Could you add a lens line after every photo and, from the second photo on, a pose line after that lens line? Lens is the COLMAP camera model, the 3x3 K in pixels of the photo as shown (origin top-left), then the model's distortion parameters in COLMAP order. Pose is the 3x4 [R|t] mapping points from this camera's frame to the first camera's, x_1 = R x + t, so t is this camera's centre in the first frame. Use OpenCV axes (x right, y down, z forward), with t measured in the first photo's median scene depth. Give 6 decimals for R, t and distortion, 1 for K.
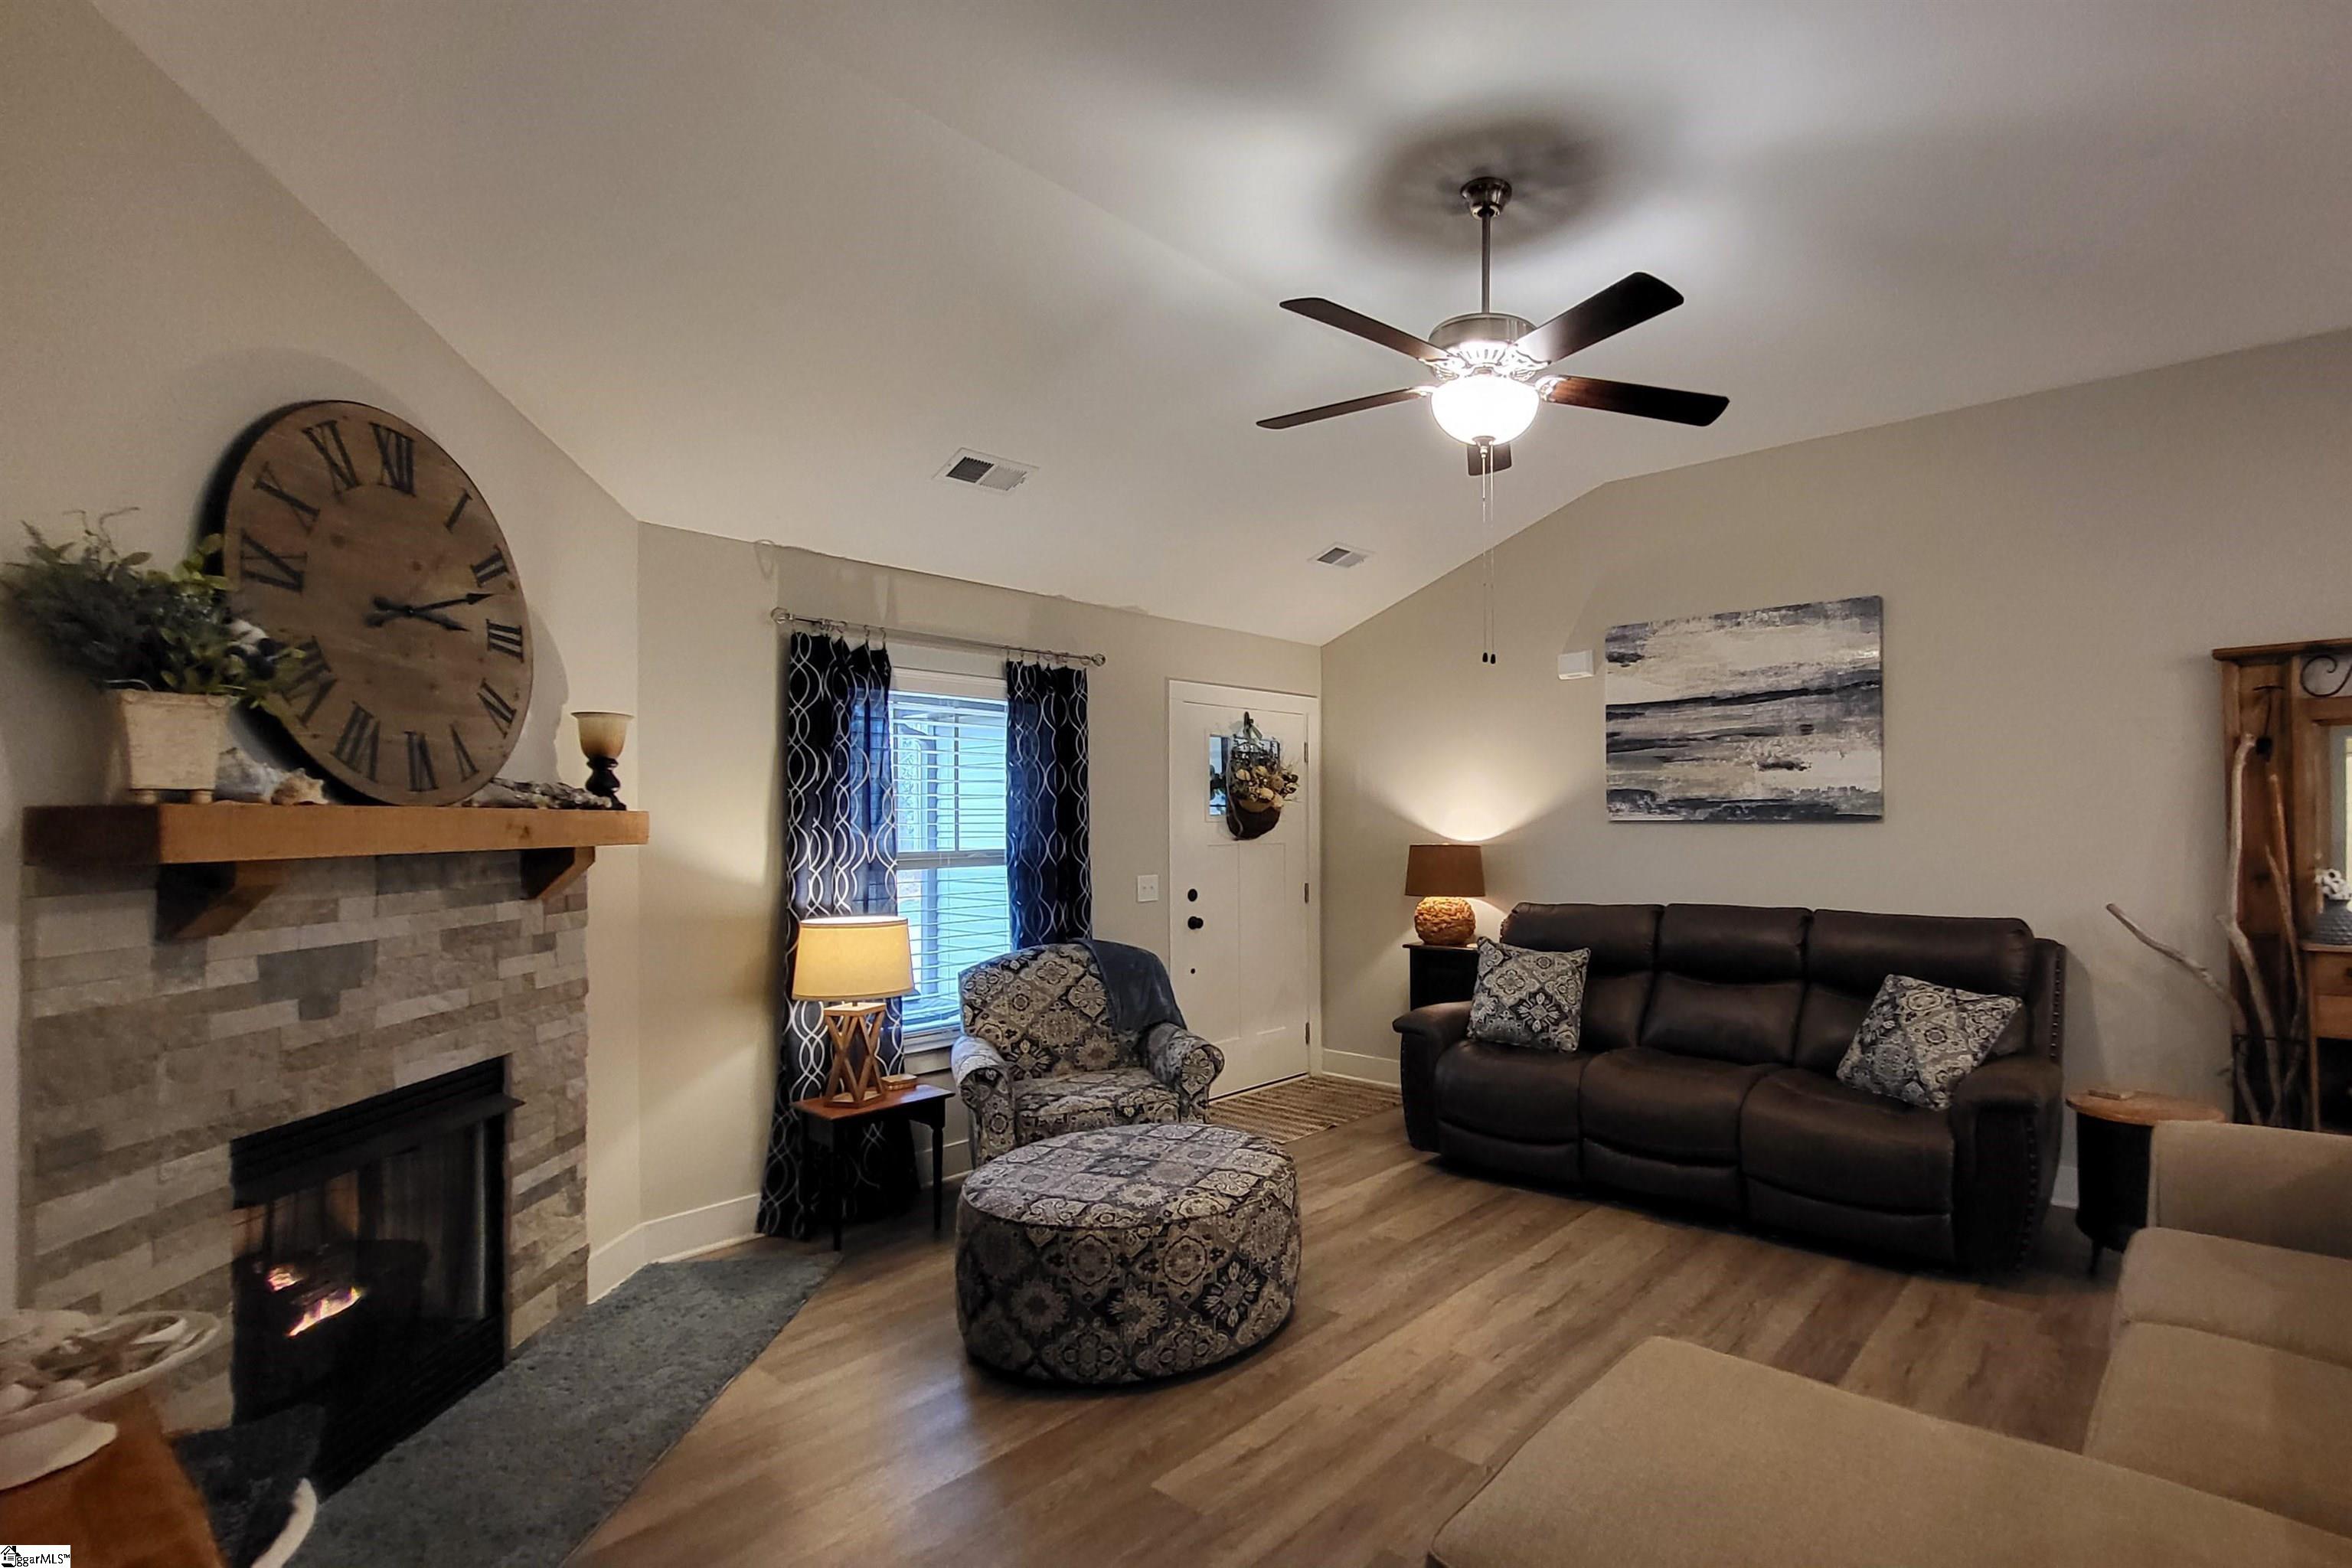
lens RADIAL K [[1094.2, 0, 1390.6], [0, 1094.2, 806.9], [0, 0, 1]] dist [-0.000123, 0.000391]
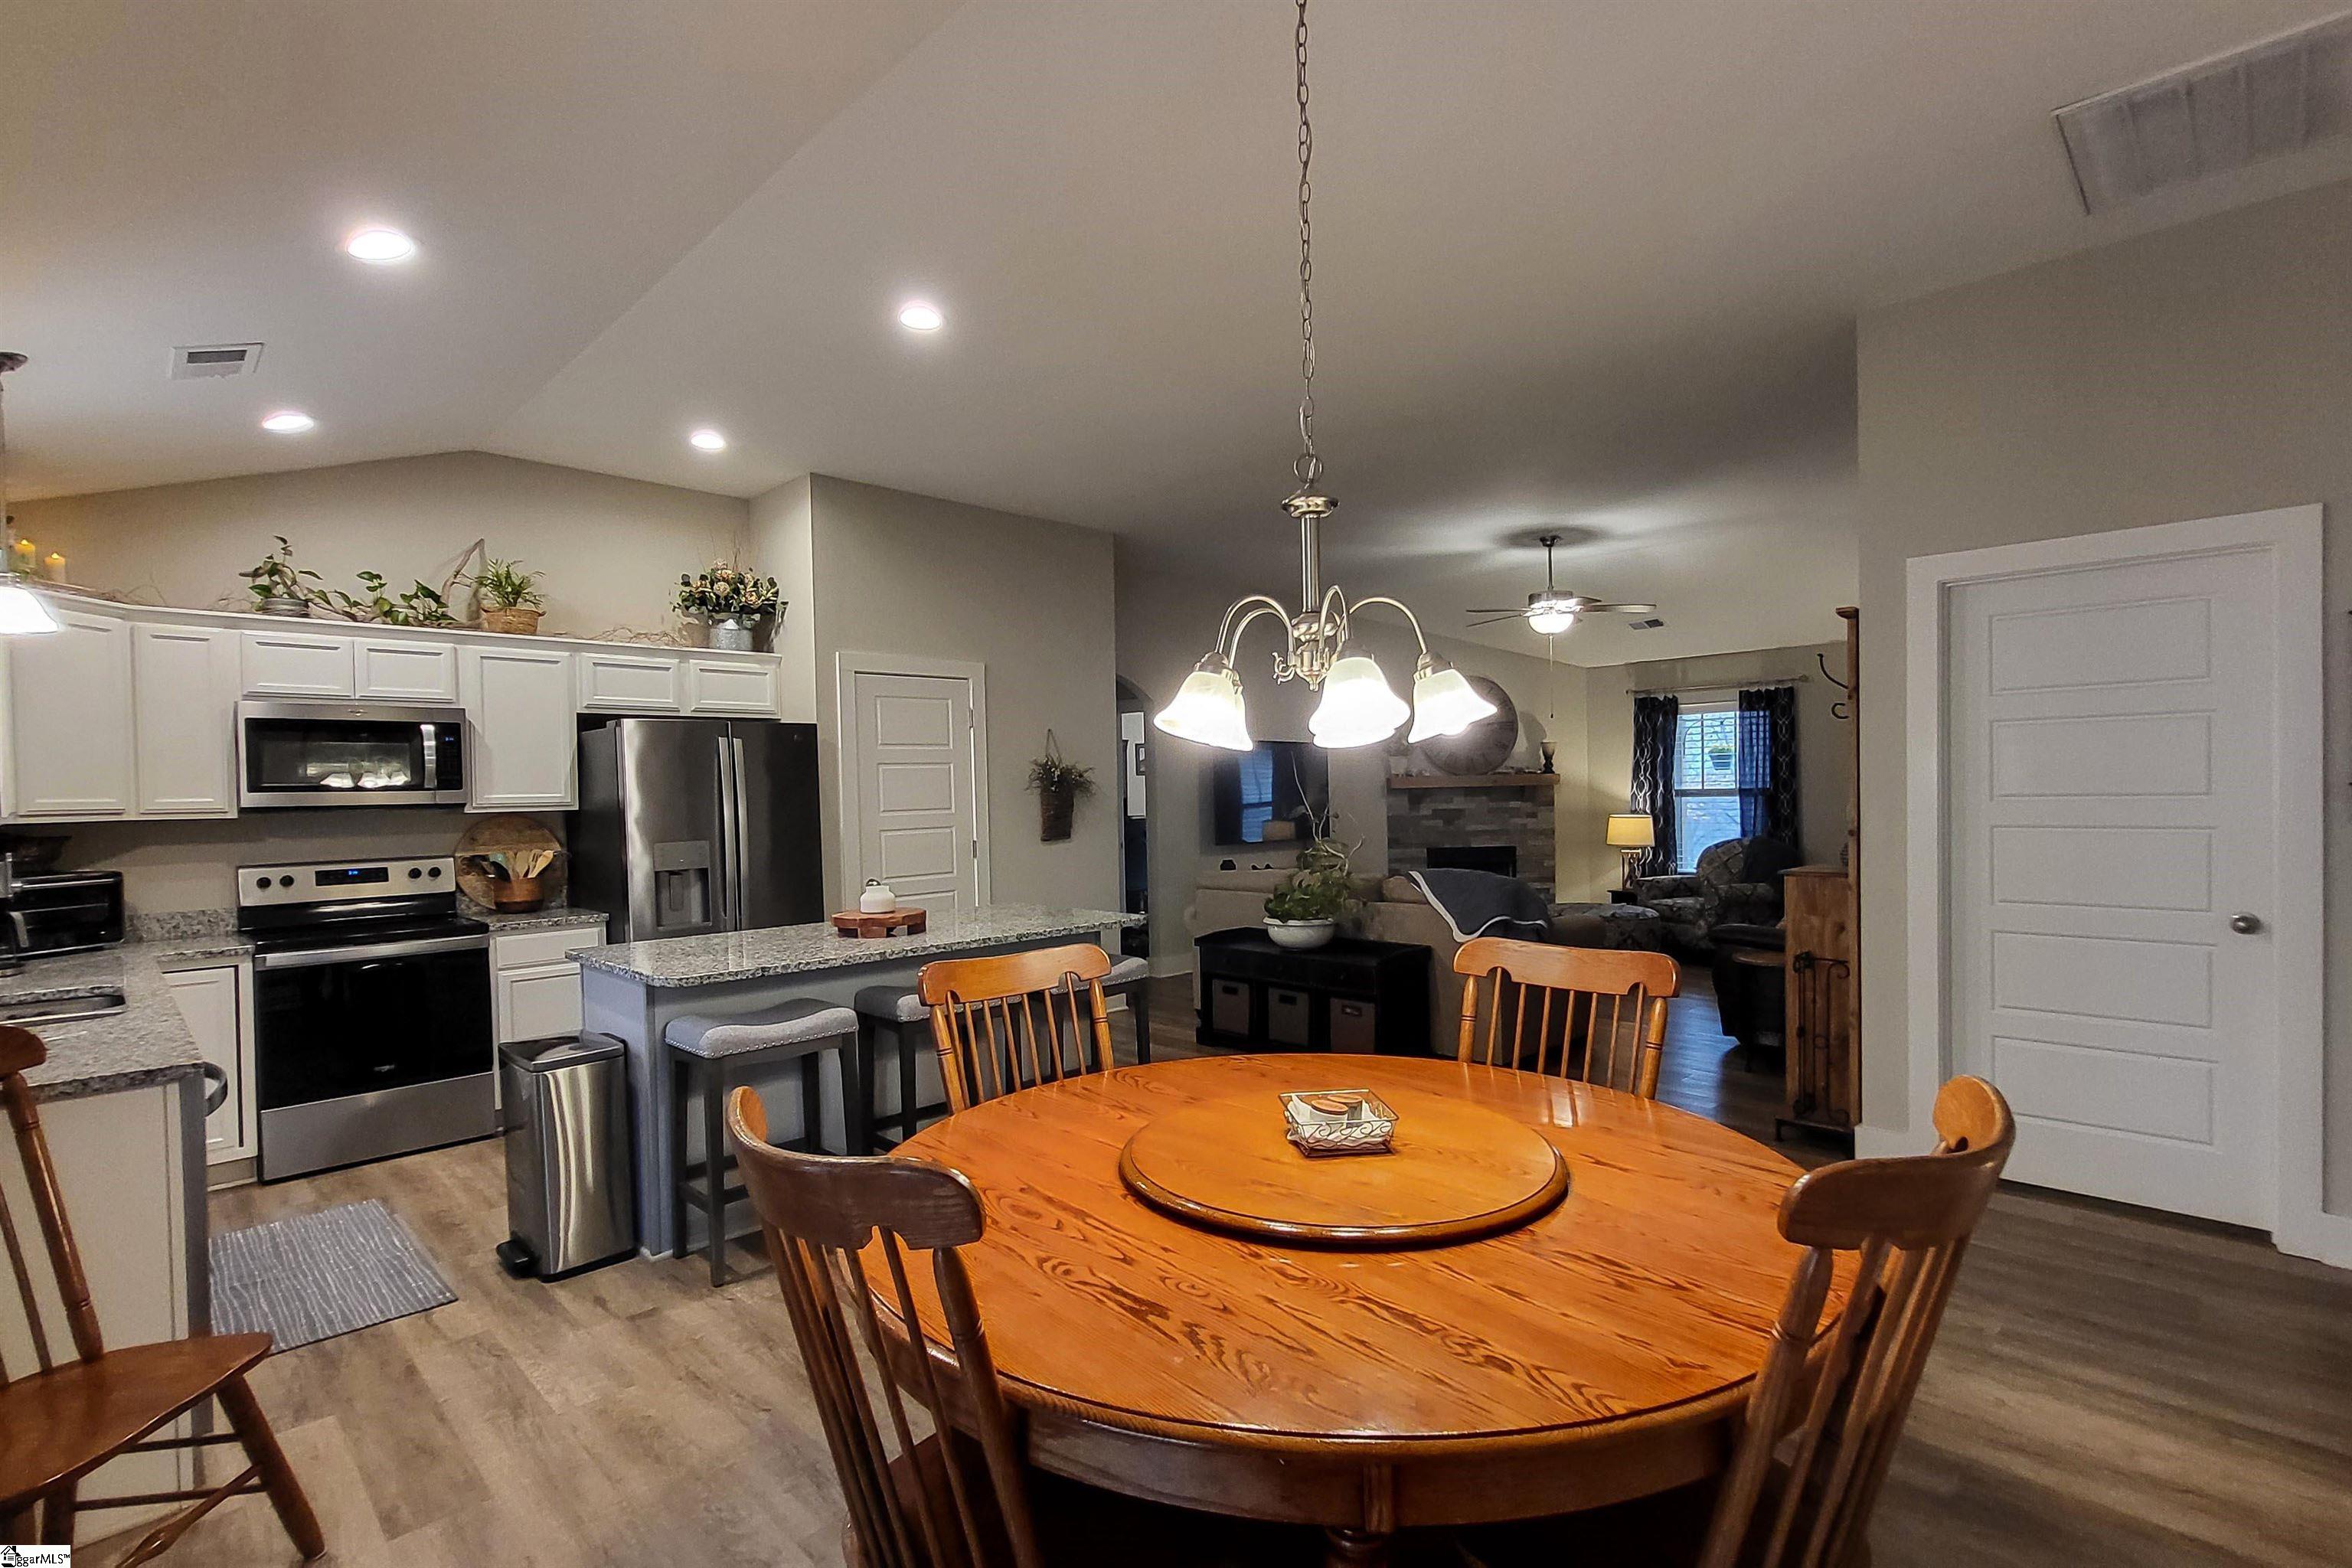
lens RADIAL K [[1092.8, 0, 1188.4], [0, 1092.8, 806.8], [0, 0, 1]] dist [0.004993, -0.007301]
pose [[-0.135106, 0.024773, -0.990521, 2.024716], [0.033547, 0.999229, 0.020414, -0.000412], [0.990263, -0.030471, -0.135833, 0.341578]]
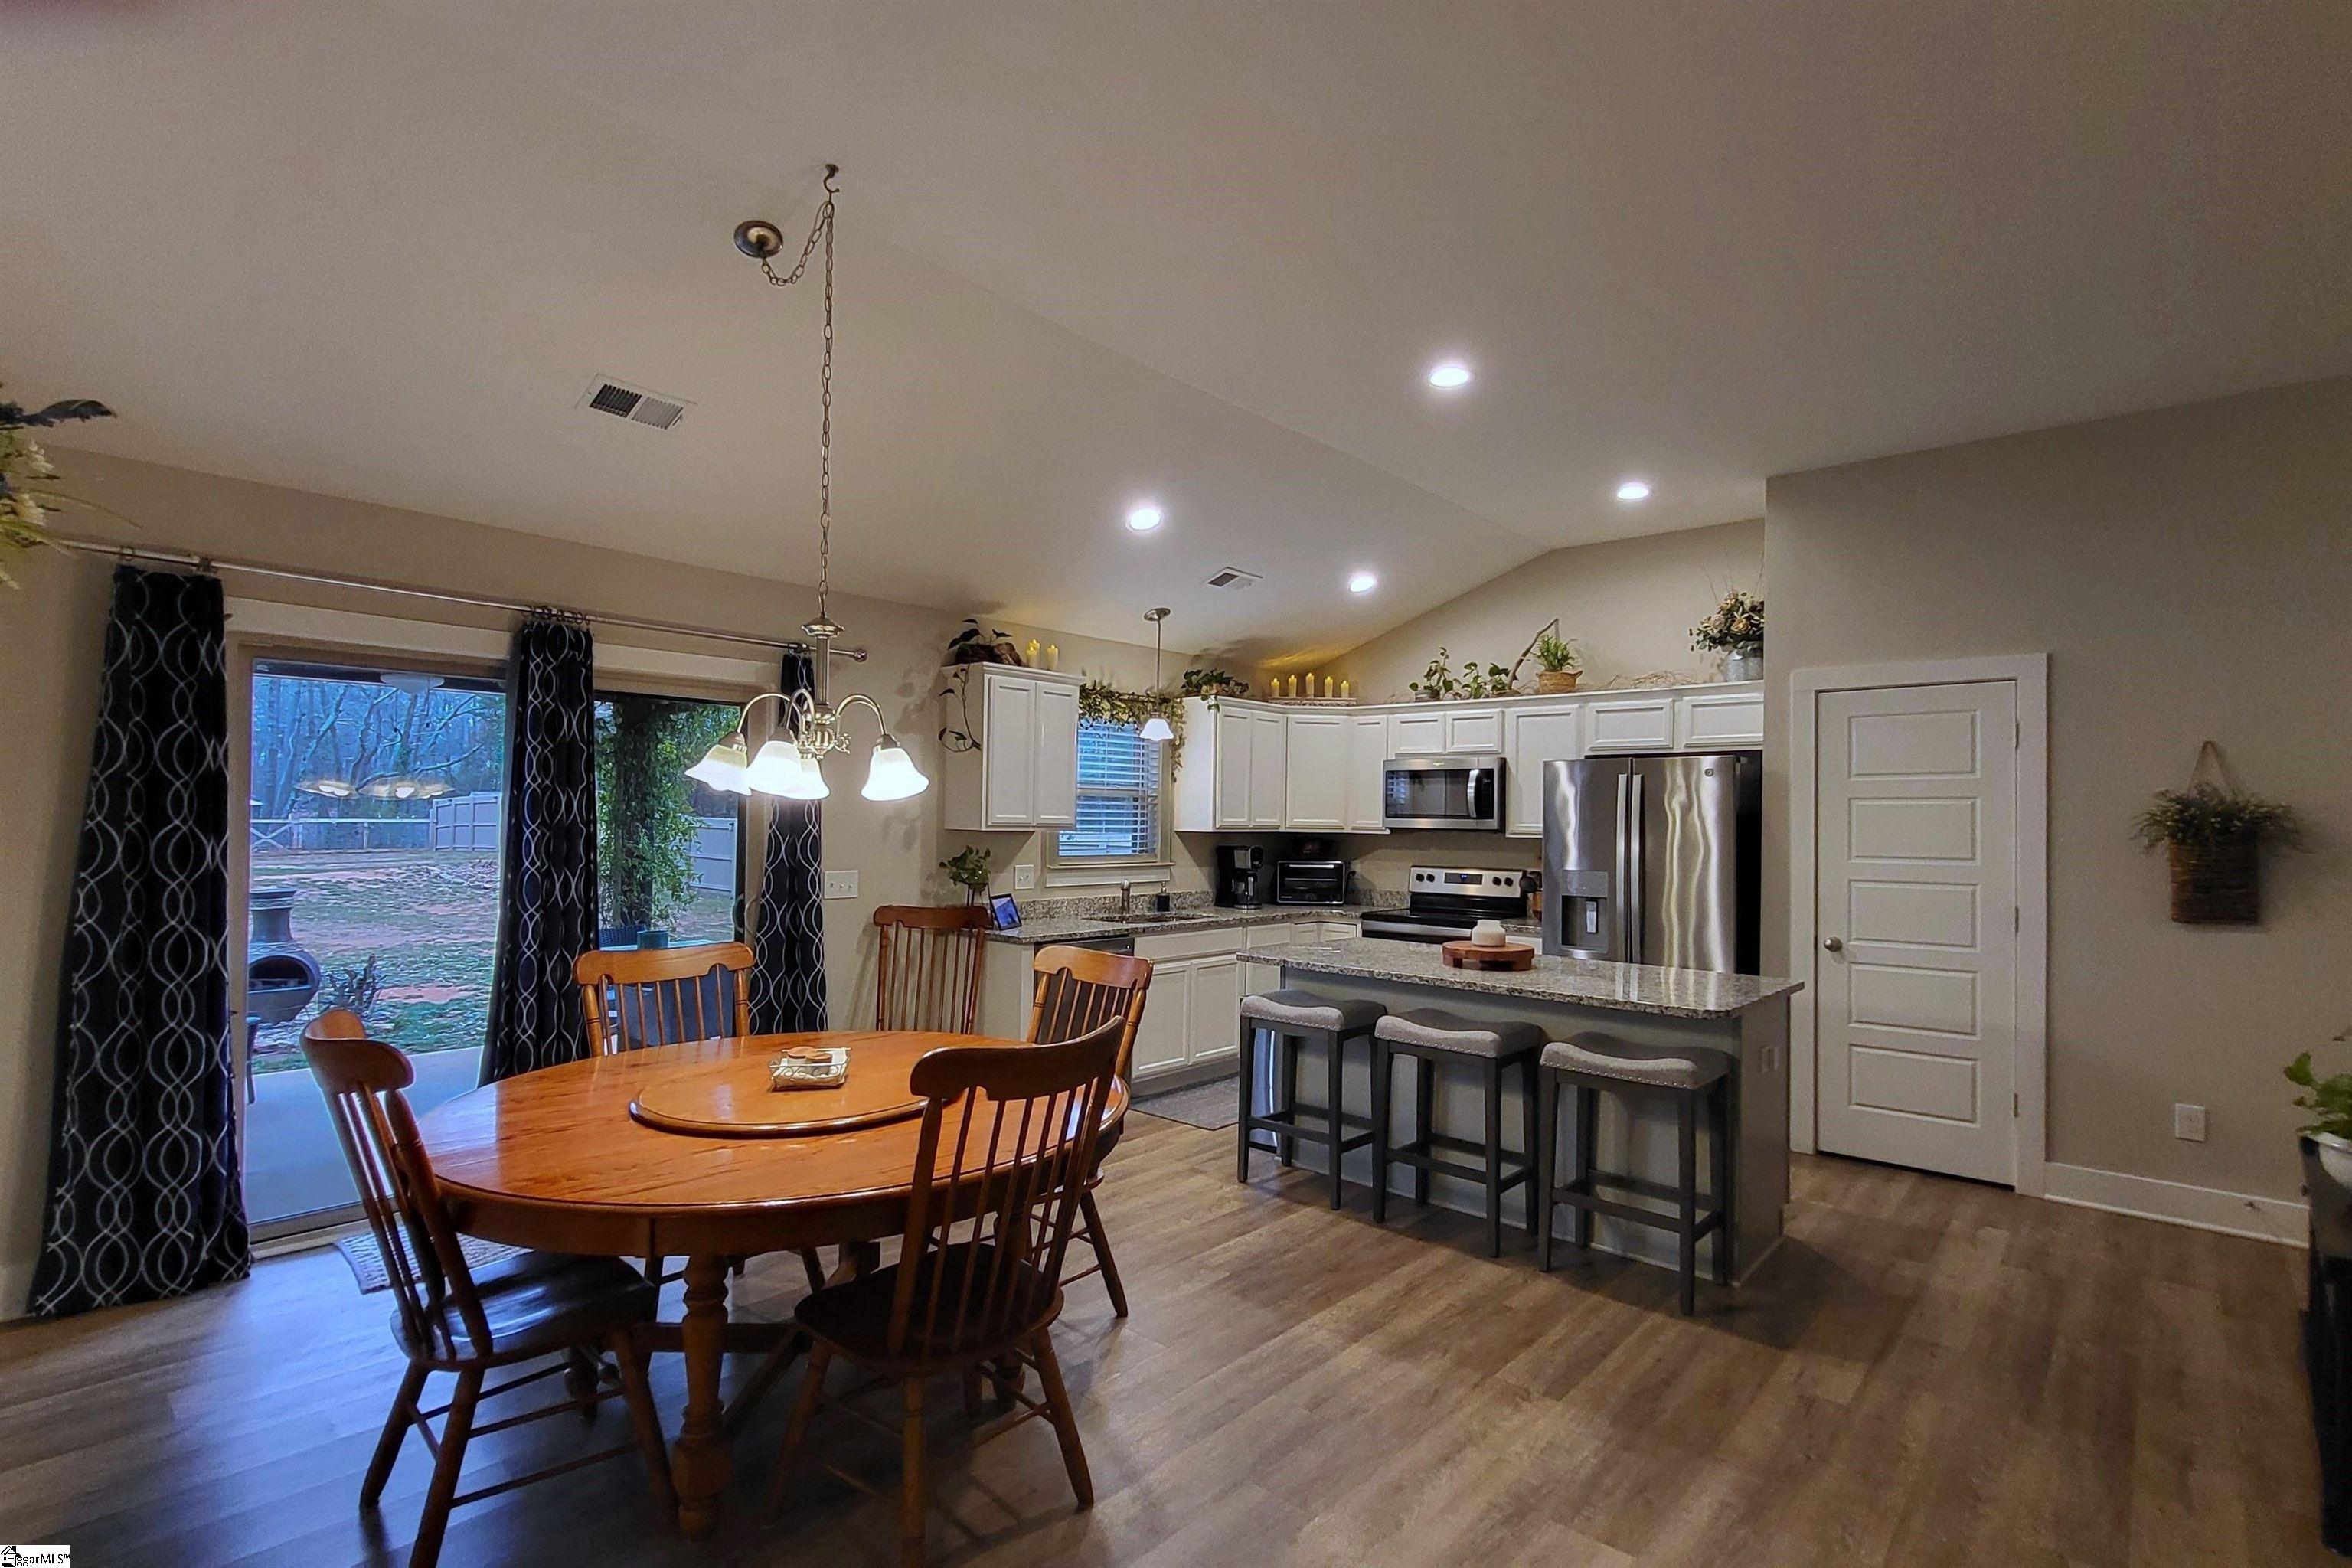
lens RADIAL K [[1105.2, 0, 1196.8], [0, 1105.2, 805.5], [0, 0, 1]] dist [-0.001361, -0.000250]
pose [[-0.996835, -0.009924, 0.078873, 1.238118], [-0.012078, 0.999565, -0.026890, 0.006996], [-0.078572, -0.027757, -0.996522, 1.011983]]
